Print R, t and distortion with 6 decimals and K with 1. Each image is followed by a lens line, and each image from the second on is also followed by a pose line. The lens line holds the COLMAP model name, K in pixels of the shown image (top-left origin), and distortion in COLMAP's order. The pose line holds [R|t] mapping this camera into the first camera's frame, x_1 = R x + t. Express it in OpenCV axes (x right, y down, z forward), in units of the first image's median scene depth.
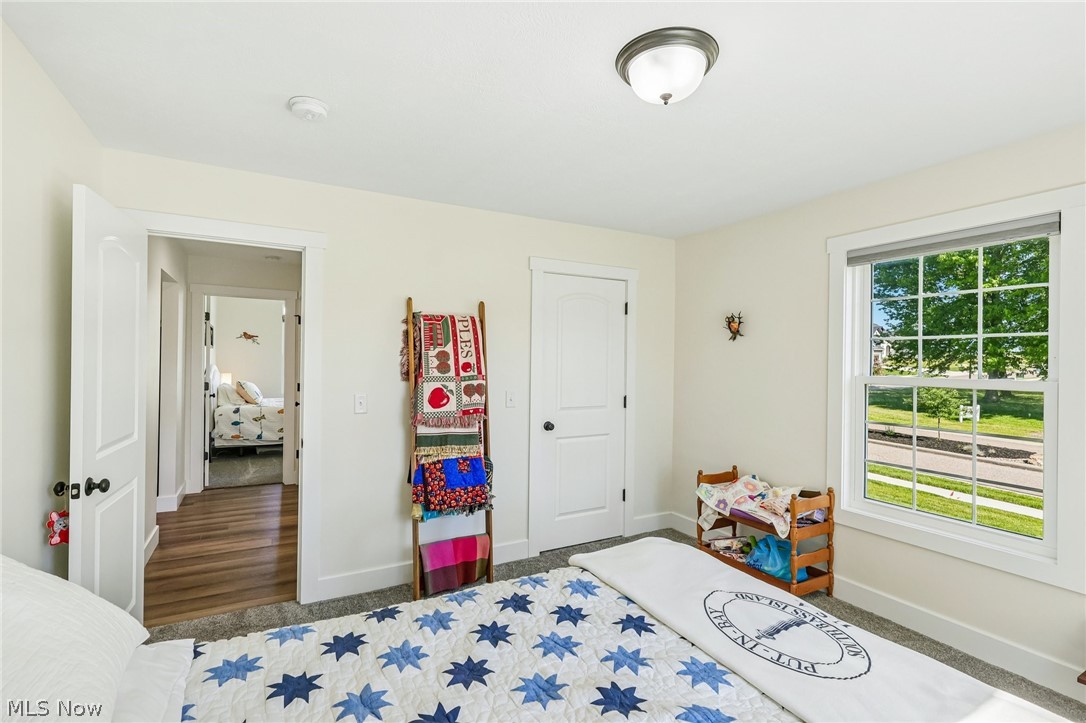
lens RADIAL K [[509.0, 0, 538.4], [0, 509.0, 359.7], [0, 0, 1]] dist [-0.001125, 0.000142]
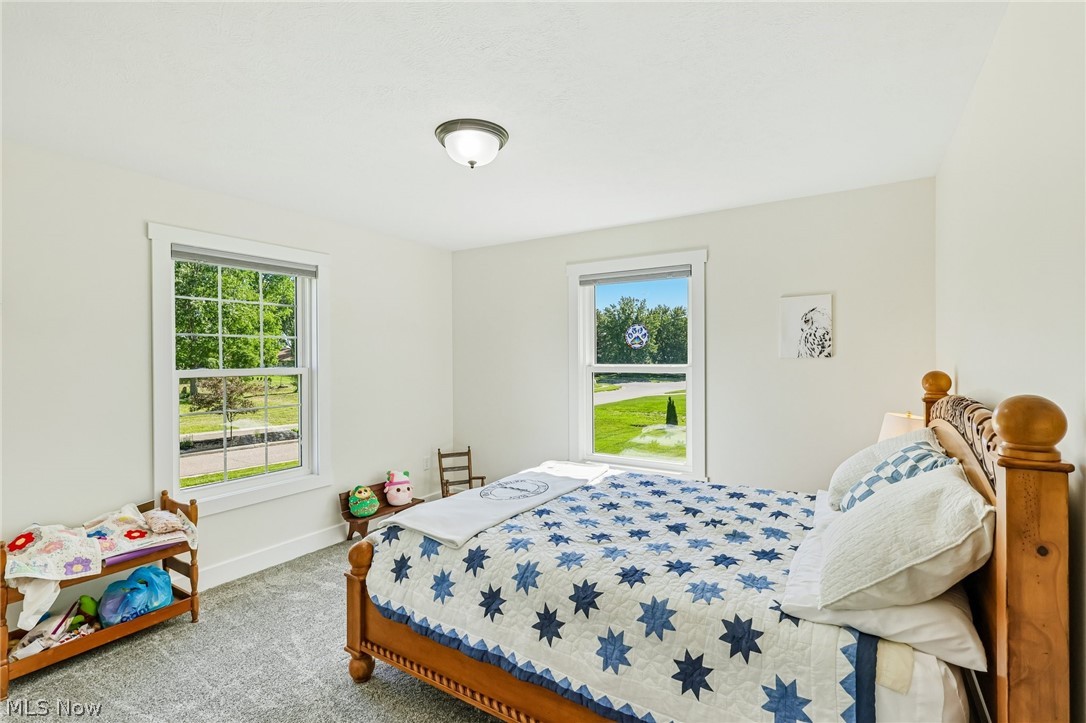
lens RADIAL K [[476.4, 0, 563.3], [0, 476.4, 360.6], [0, 0, 1]] dist [-0.000406, -0.000017]
pose [[-0.511749, -0.013502, 0.859029, -0.546800], [0.000278, 0.999874, 0.015882, -0.001591], [-0.859135, 0.008367, -0.511681, 0.803592]]
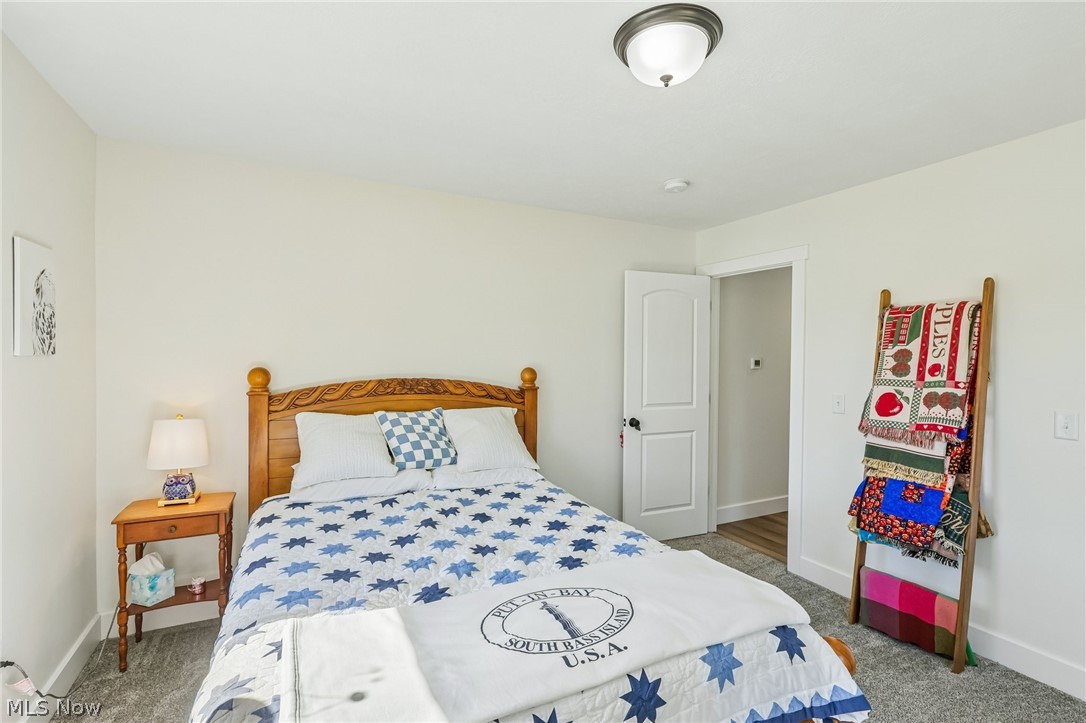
lens RADIAL K [[509.0, 0, 538.4], [0, 509.0, 359.7], [0, 0, 1]] dist [-0.001125, 0.000142]
pose [[-0.051788, 0.001298, -0.998657, 0.671823], [-0.013111, 0.999912, 0.001979, 0.005738], [0.998572, 0.013196, -0.051766, 0.452304]]
